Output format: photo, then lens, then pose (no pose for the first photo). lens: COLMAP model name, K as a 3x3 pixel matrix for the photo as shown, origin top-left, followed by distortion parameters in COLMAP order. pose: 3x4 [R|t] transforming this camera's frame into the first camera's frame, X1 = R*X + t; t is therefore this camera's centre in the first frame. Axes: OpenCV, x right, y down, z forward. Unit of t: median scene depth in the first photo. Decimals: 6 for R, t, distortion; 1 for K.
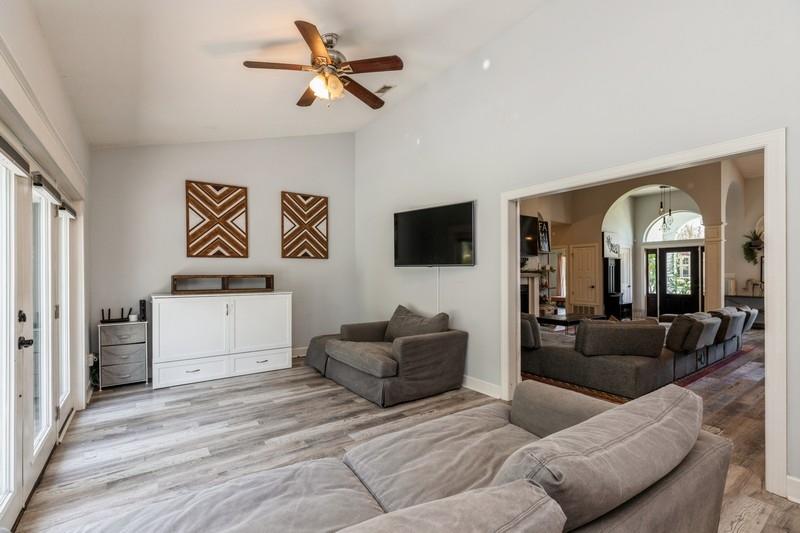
lens RADIAL K [[359.2, 0, 396.9], [0, 359.2, 273.3], [0, 0, 1]] dist [0.008671, -0.001928]
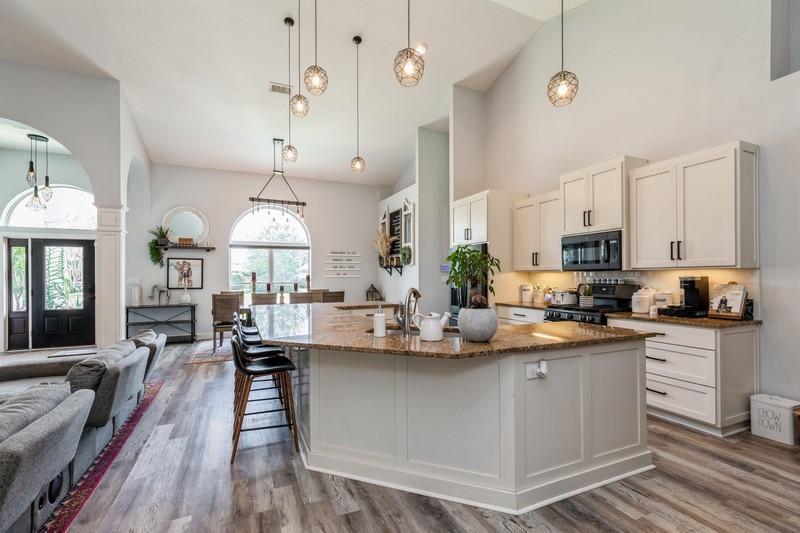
lens RADIAL K [[359.2, 0, 398.4], [0, 359.2, 276.3], [0, 0, 1]] dist [0.008671, -0.001928]
pose [[0.204416, 0.000986, 0.978884, 0.279127], [0.001572, 0.999998, -0.001336, -0.001800], [-0.978883, 0.001812, 0.204414, 0.285848]]
